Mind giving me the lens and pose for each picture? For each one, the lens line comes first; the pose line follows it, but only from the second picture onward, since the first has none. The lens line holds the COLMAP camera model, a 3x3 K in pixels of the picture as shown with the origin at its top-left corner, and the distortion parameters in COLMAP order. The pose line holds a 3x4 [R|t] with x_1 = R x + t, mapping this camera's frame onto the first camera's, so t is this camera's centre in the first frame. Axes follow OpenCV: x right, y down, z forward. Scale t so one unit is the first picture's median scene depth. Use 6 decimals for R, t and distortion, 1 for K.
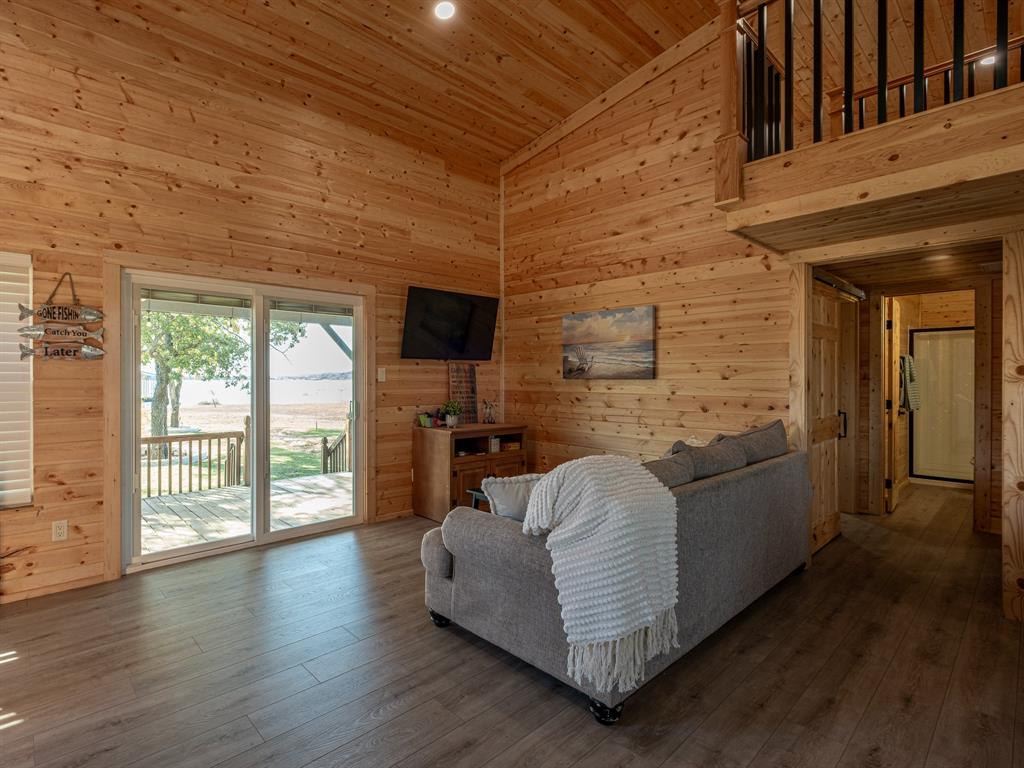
lens RADIAL K [[506.8, 0, 462.4], [0, 506.8, 381.2], [0, 0, 1]] dist [0.004203, -0.006387]
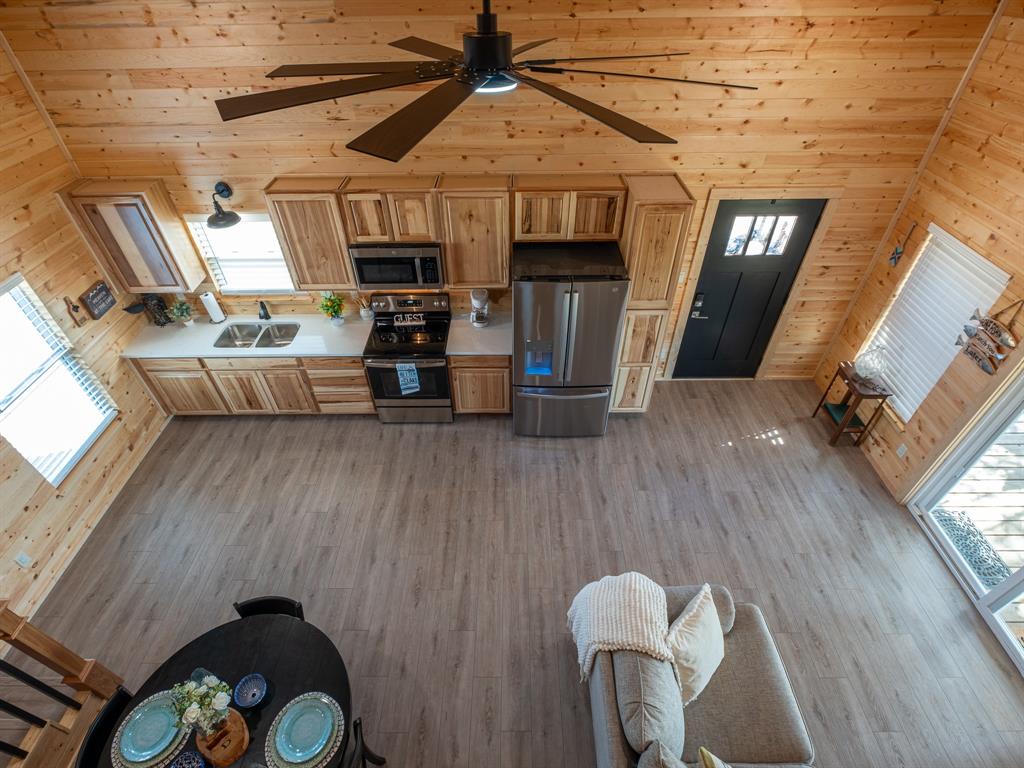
lens RADIAL K [[501.3, 0, 512.0], [0, 501.3, 384.0], [0, 0, 1]] dist [0.001994, -0.002209]
pose [[-0.664062, 0.502471, -0.553665, 0.434978], [0.005115, 0.743549, 0.668662, -0.550888], [0.747660, 0.441201, -0.496332, 0.542118]]
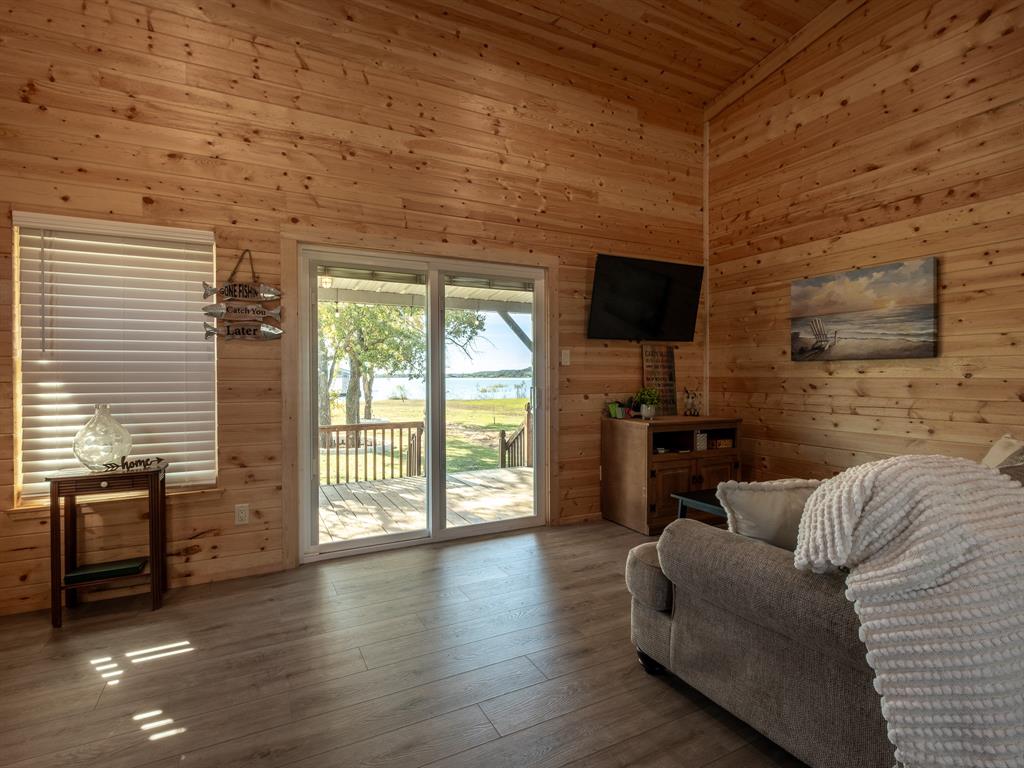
lens RADIAL K [[509.6, 0, 509.2], [0, 509.6, 381.5], [0, 0, 1]] dist [0.004292, -0.005441]
pose [[0.968664, -0.000982, -0.248374, -0.035240], [0.002489, 0.999980, 0.005755, 0.023645], [0.248364, -0.006193, 0.968647, 0.121154]]
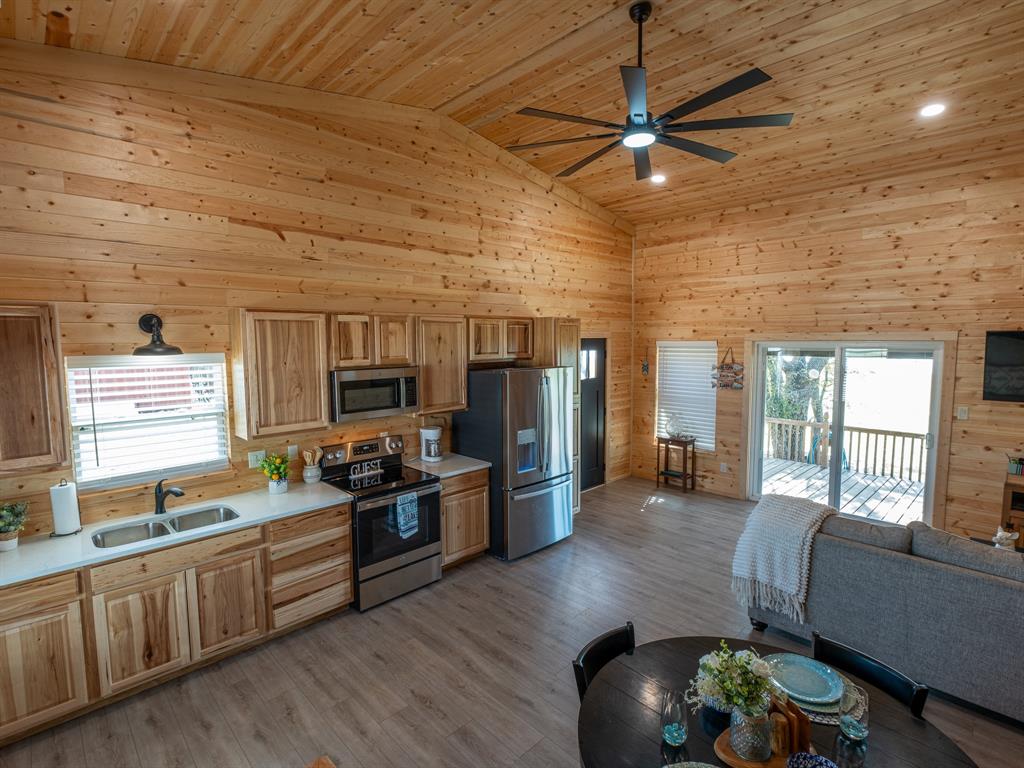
lens RADIAL K [[501.3, 0, 512.0], [0, 501.3, 384.0], [0, 0, 1]] dist [0.001994, -0.002209]
pose [[0.049036, 0.090970, -0.994646, 0.853142], [0.000391, 0.995842, 0.091099, -0.172950], [0.998797, -0.004856, 0.048796, -0.000317]]
